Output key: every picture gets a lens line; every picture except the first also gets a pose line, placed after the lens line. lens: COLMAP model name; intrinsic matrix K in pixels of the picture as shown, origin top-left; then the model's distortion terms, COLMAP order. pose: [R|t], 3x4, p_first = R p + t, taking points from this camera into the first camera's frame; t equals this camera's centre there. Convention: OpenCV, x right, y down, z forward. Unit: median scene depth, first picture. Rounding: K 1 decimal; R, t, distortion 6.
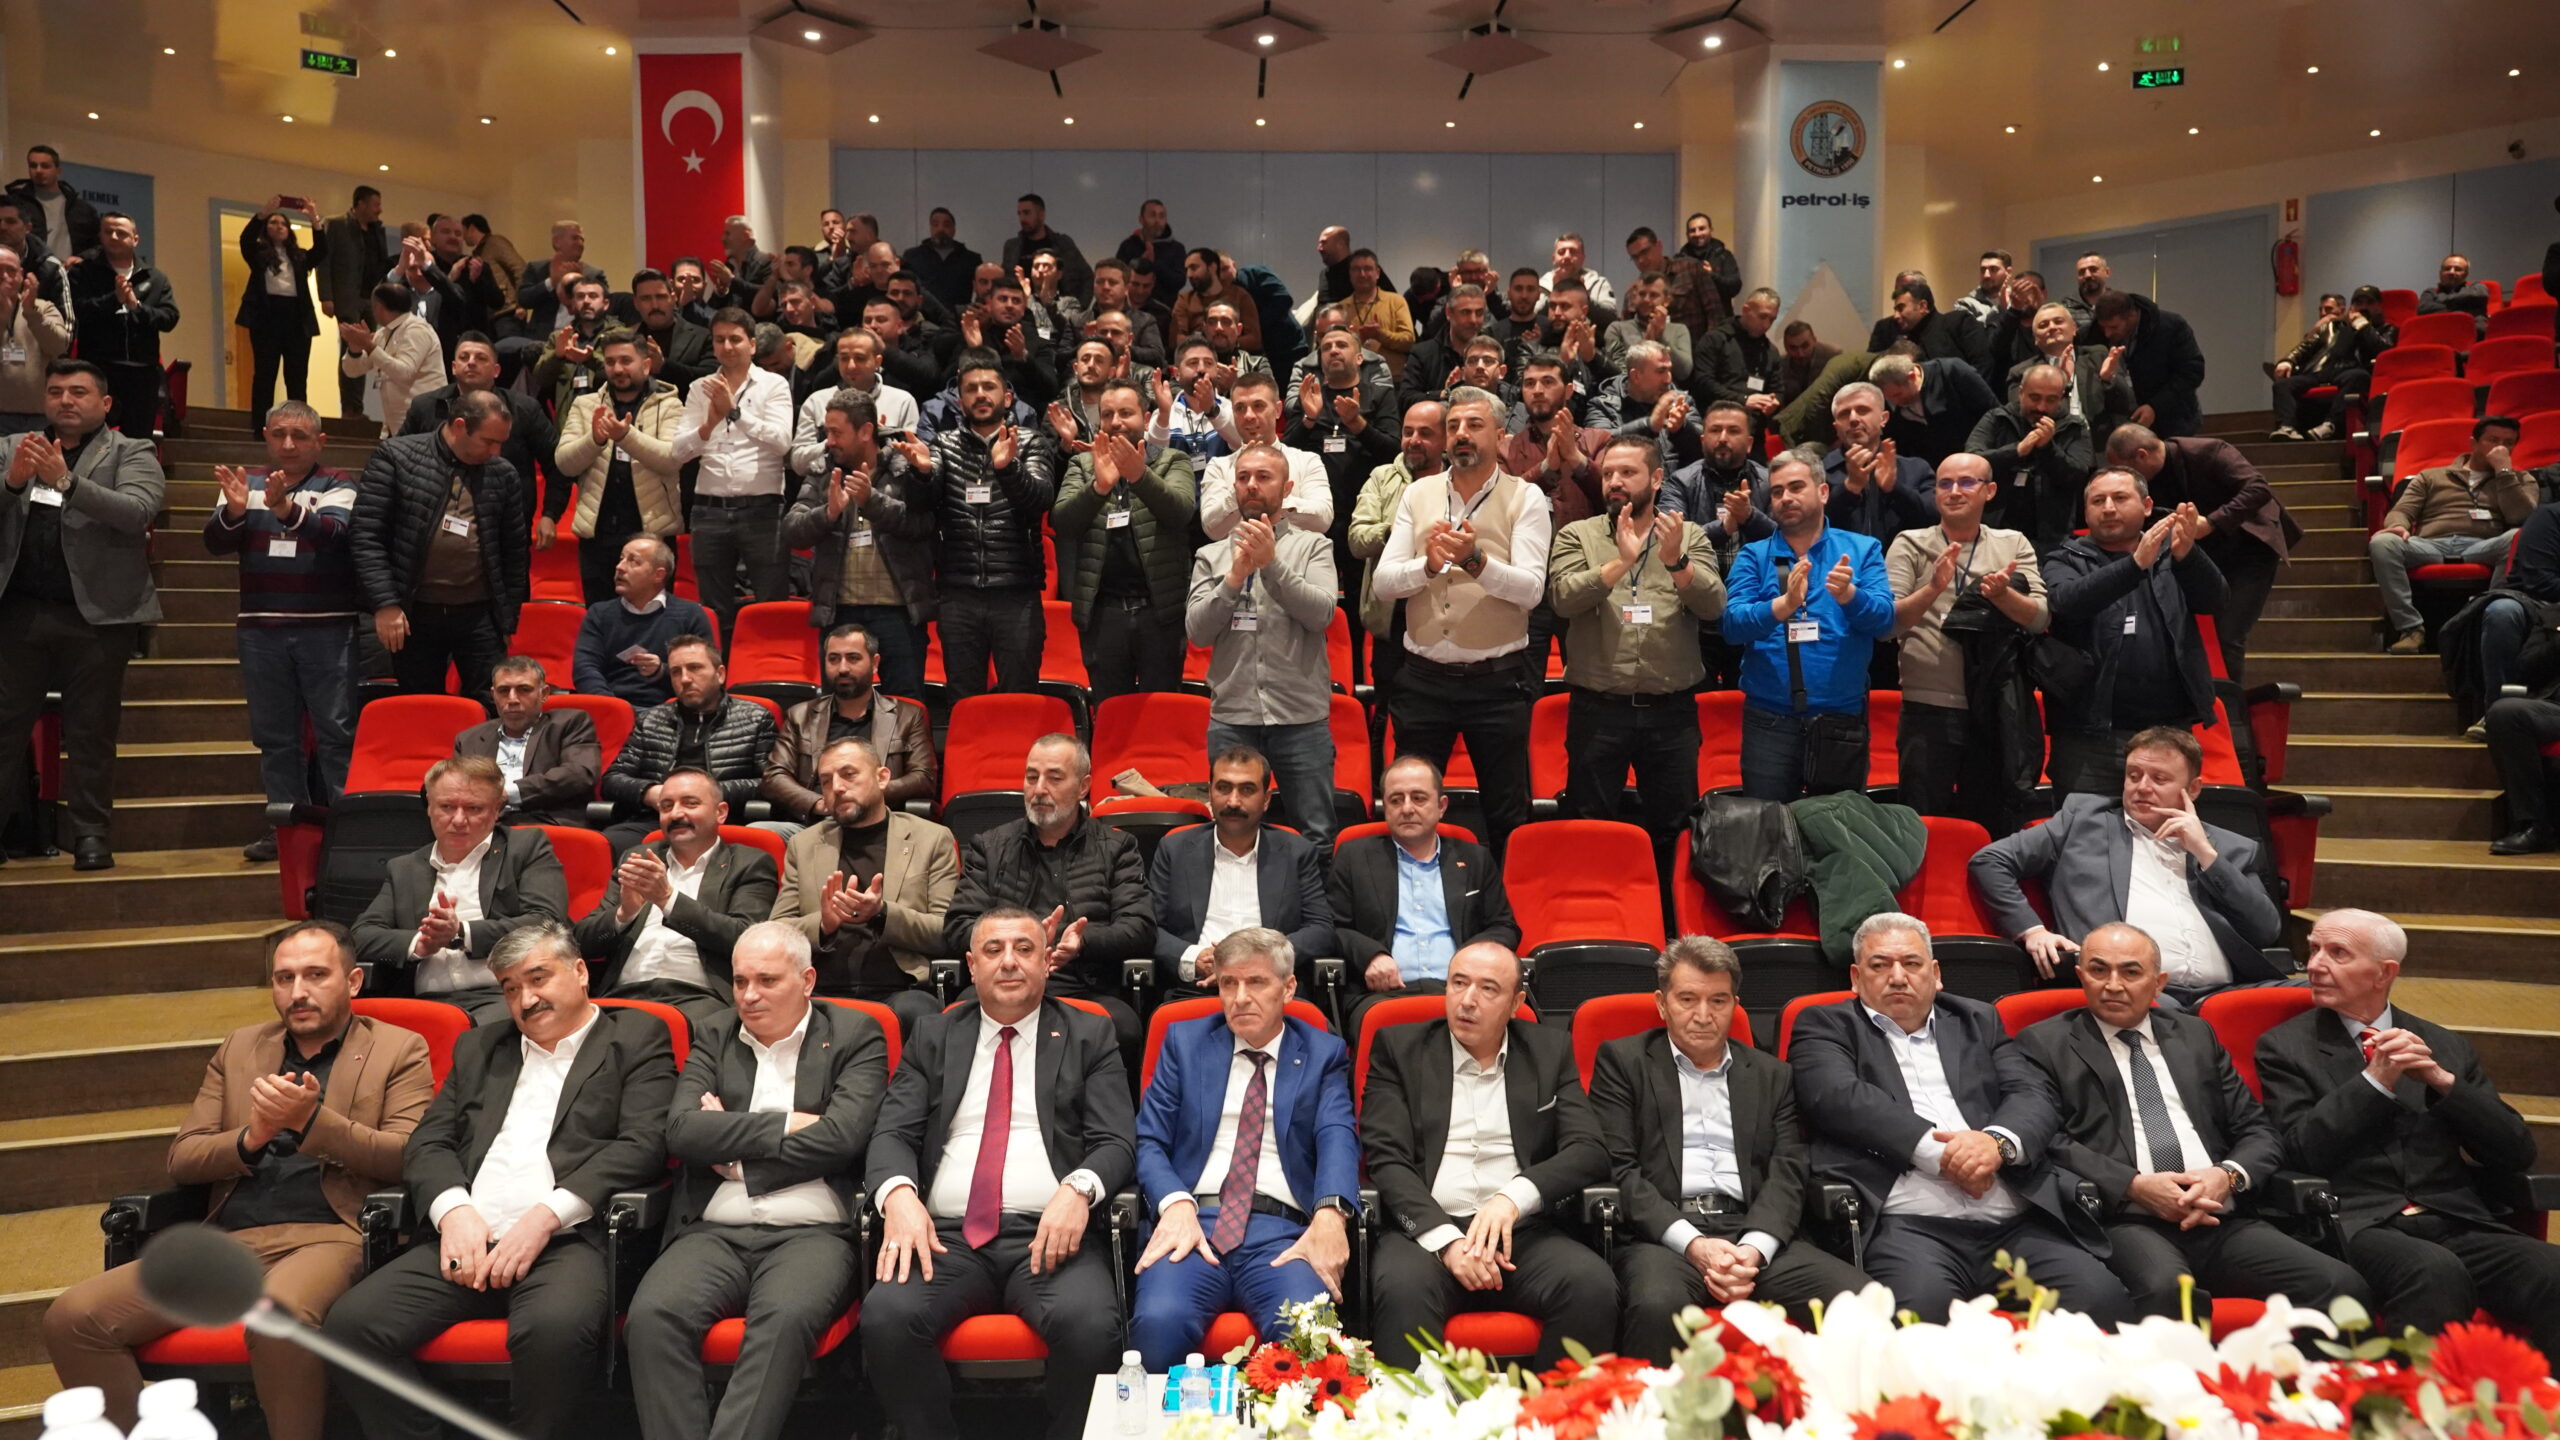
lens RADIAL K [[1726.7, 0, 1280.0], [0, 1726.7, 720.0], [0, 0, 1]] dist [0.002128, -0.004018]
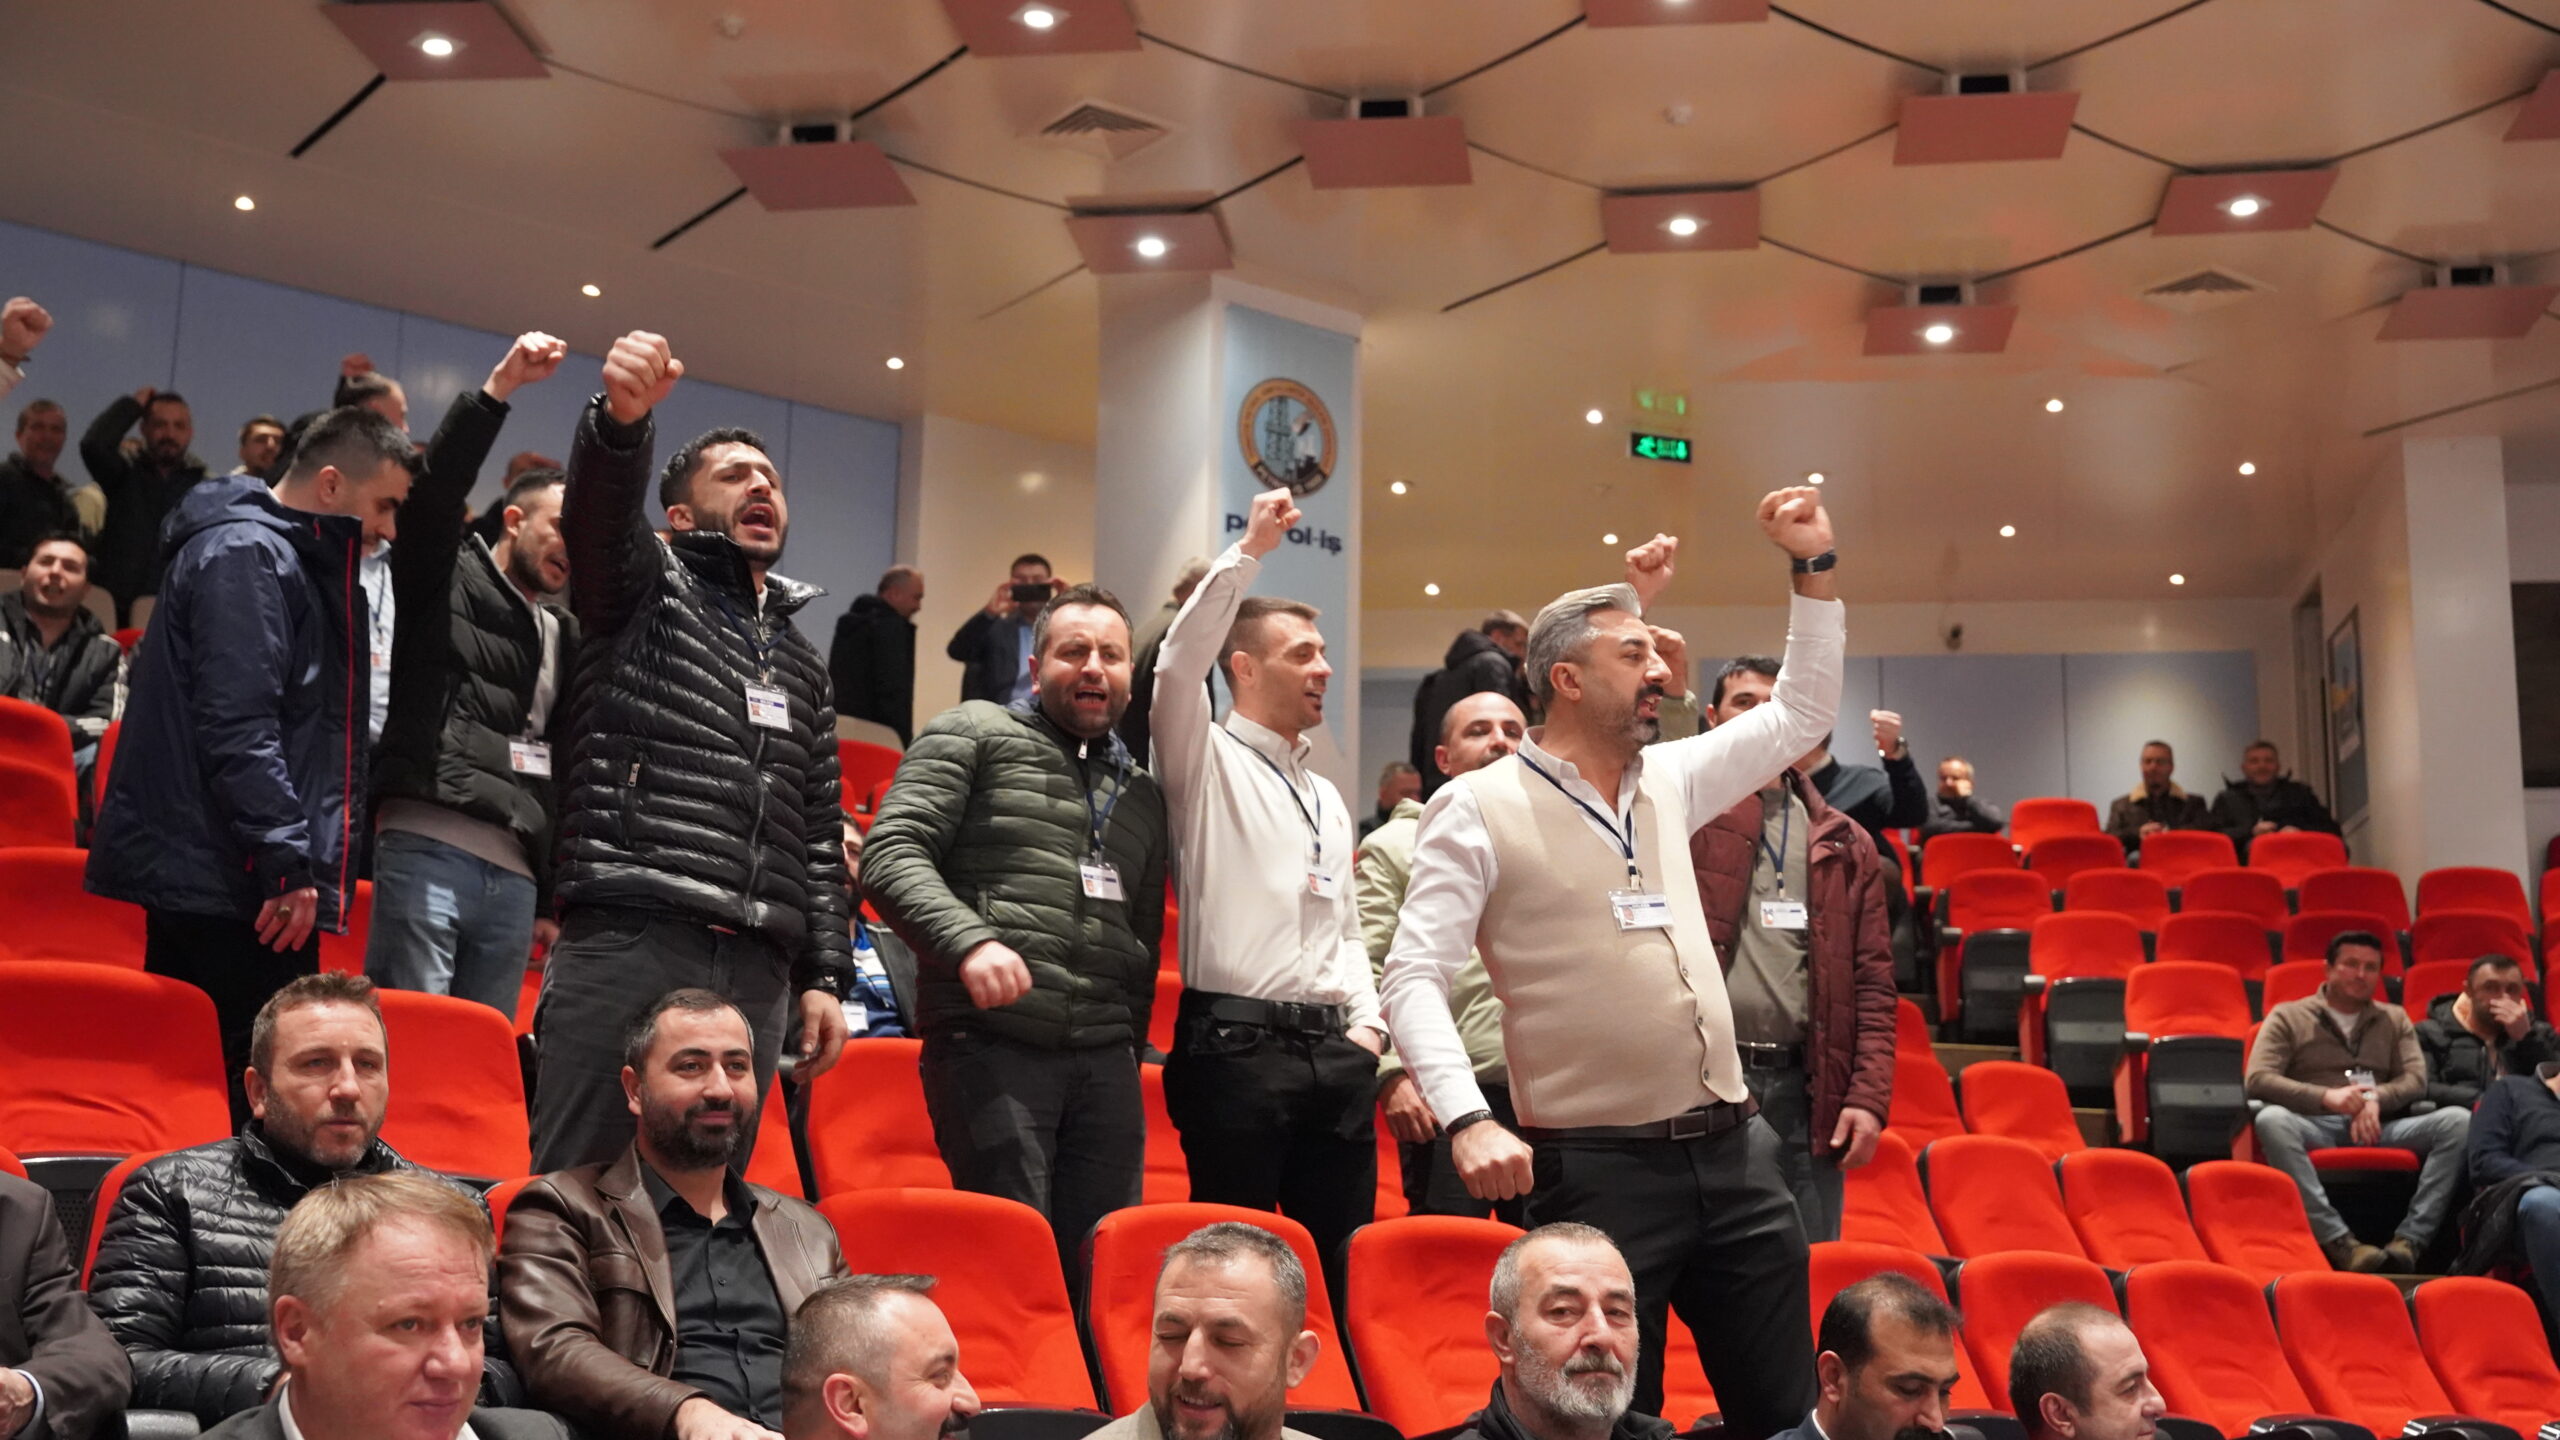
lens RADIAL K [[3068.1, 0, 1317.9], [0, 3068.1, 716.7], [0, 0, 1]] dist [0.012442, 0.056585]
pose [[0.810737, 0.138605, 0.568766, -0.280703], [0.011967, 0.967440, -0.252818, 0.035243], [-0.585288, 0.211775, 0.782681, 0.161223]]
